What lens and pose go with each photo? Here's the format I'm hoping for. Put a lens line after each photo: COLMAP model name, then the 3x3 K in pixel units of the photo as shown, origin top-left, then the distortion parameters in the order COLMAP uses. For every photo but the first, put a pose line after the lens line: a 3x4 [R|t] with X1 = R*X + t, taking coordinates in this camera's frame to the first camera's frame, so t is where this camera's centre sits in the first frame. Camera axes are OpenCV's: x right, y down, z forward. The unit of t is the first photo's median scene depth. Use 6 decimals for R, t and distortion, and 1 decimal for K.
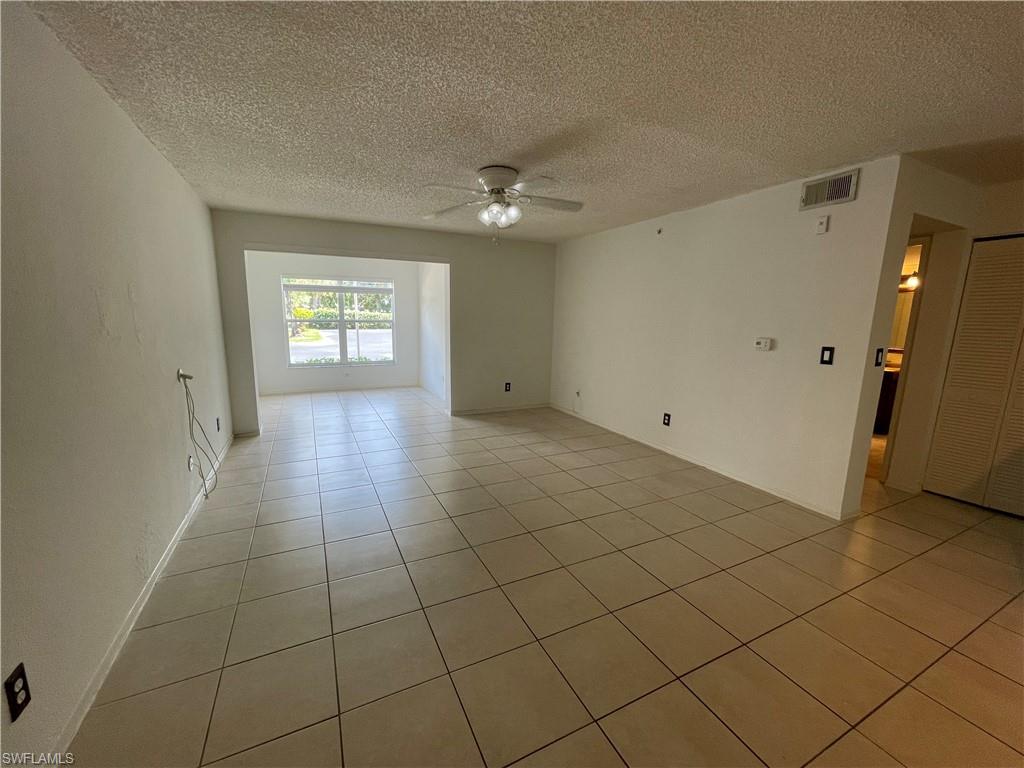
lens RADIAL K [[410.5, 0, 508.7], [0, 410.5, 391.6], [0, 0, 1]] dist [-0.002453, 0.000227]
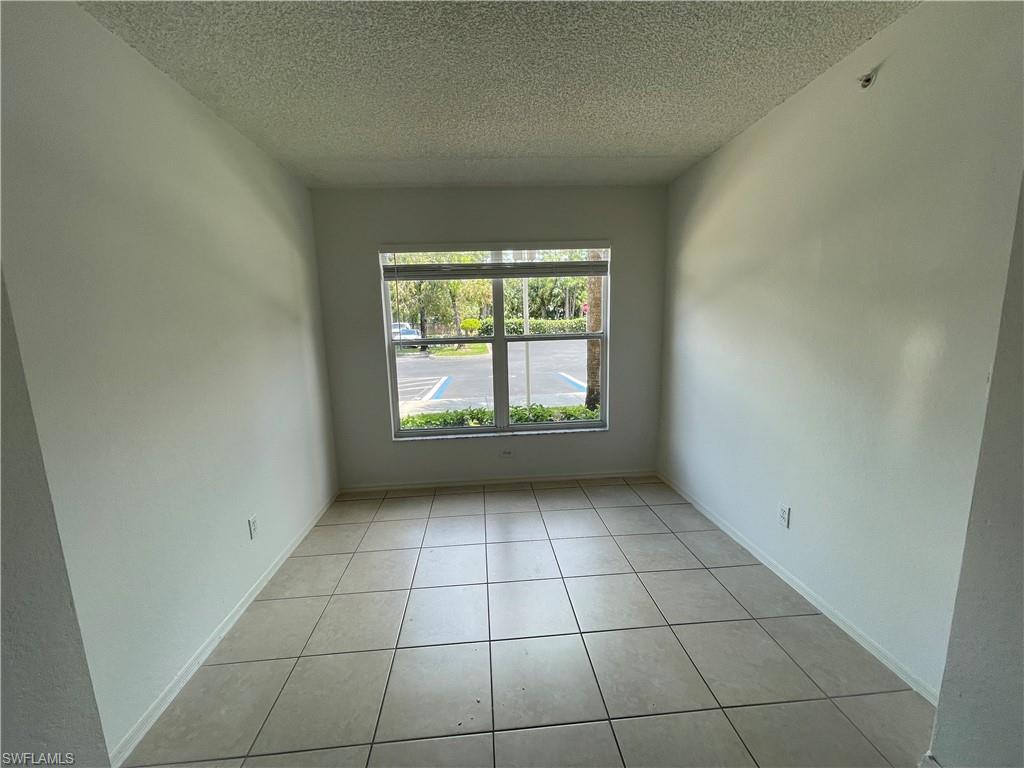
lens RADIAL K [[410.5, 0, 509.2], [0, 410.5, 381.7], [0, 0, 1]] dist [-0.002453, 0.000227]
pose [[0.927769, 0.012010, -0.372962, -0.075297], [-0.025664, 0.999169, -0.031667, -0.037291], [0.372272, 0.038951, 0.927306, 0.195319]]
